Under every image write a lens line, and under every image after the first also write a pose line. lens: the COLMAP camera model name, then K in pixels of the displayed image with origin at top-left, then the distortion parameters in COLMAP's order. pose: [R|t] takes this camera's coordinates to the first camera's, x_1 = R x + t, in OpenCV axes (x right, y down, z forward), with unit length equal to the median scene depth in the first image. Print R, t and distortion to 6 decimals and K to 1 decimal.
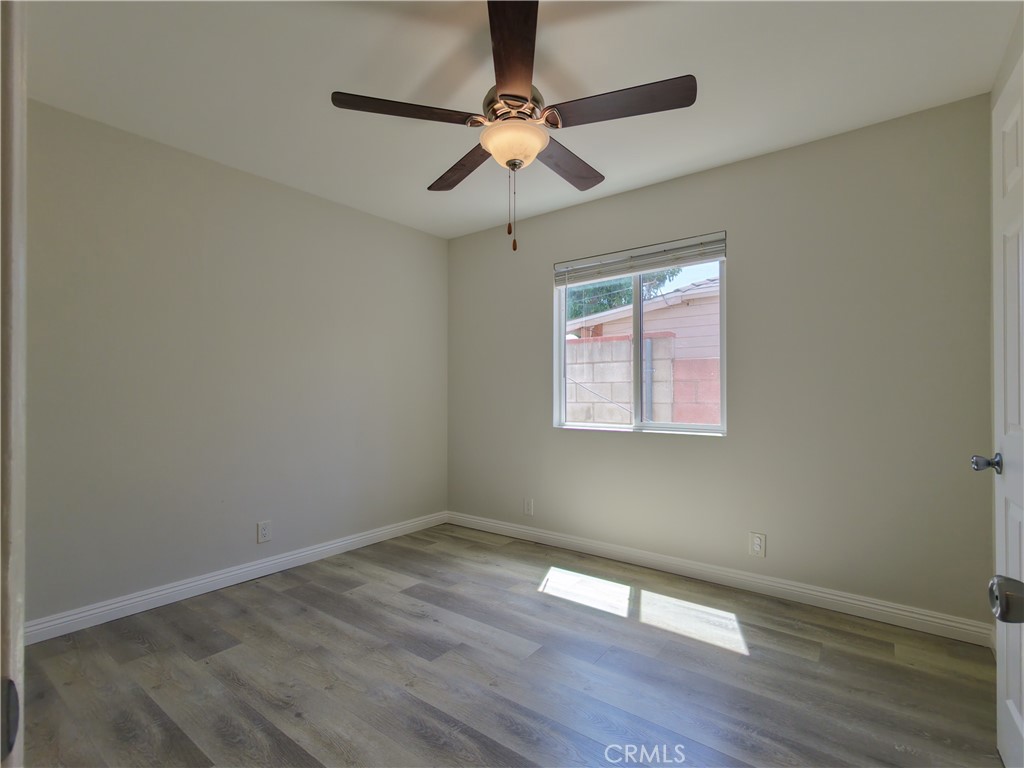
lens RADIAL K [[482.7, 0, 511.9], [0, 482.7, 387.5], [0, 0, 1]] dist [0.005582, -0.002102]
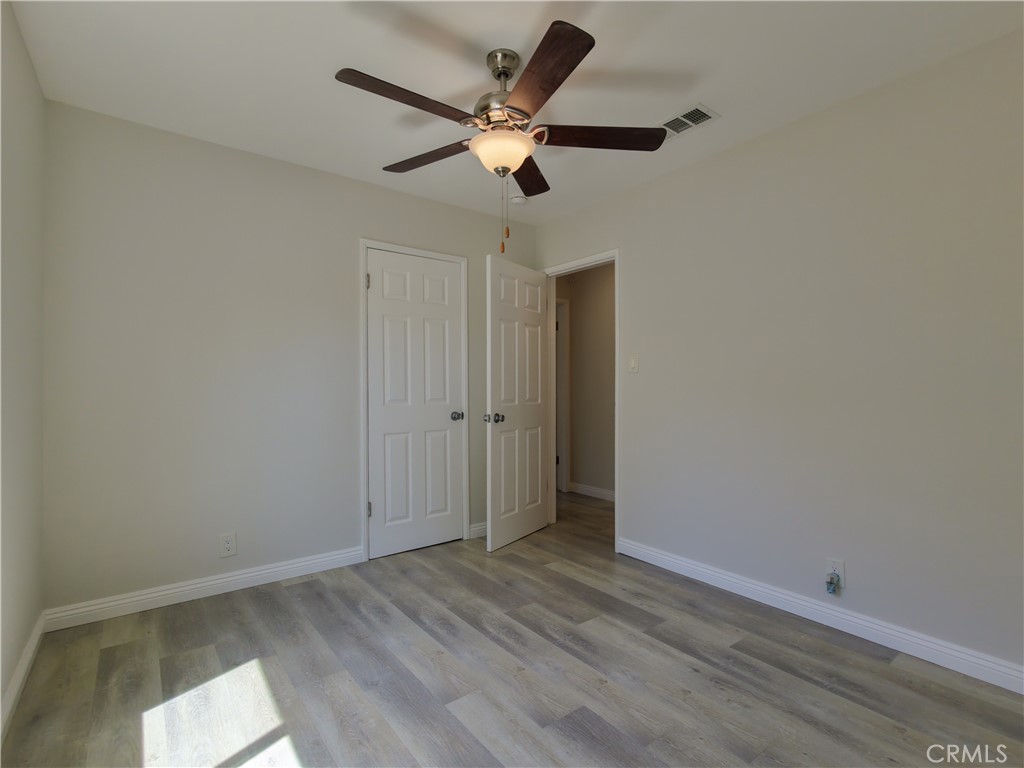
lens RADIAL K [[482.7, 0, 511.6], [0, 482.7, 384.9], [0, 0, 1]] dist [0.005582, -0.002102]
pose [[-0.963514, 0.001003, 0.267656, -0.296273], [-0.000983, 0.999973, -0.007284, 0.013107], [-0.267656, -0.007281, -0.963487, 2.006361]]
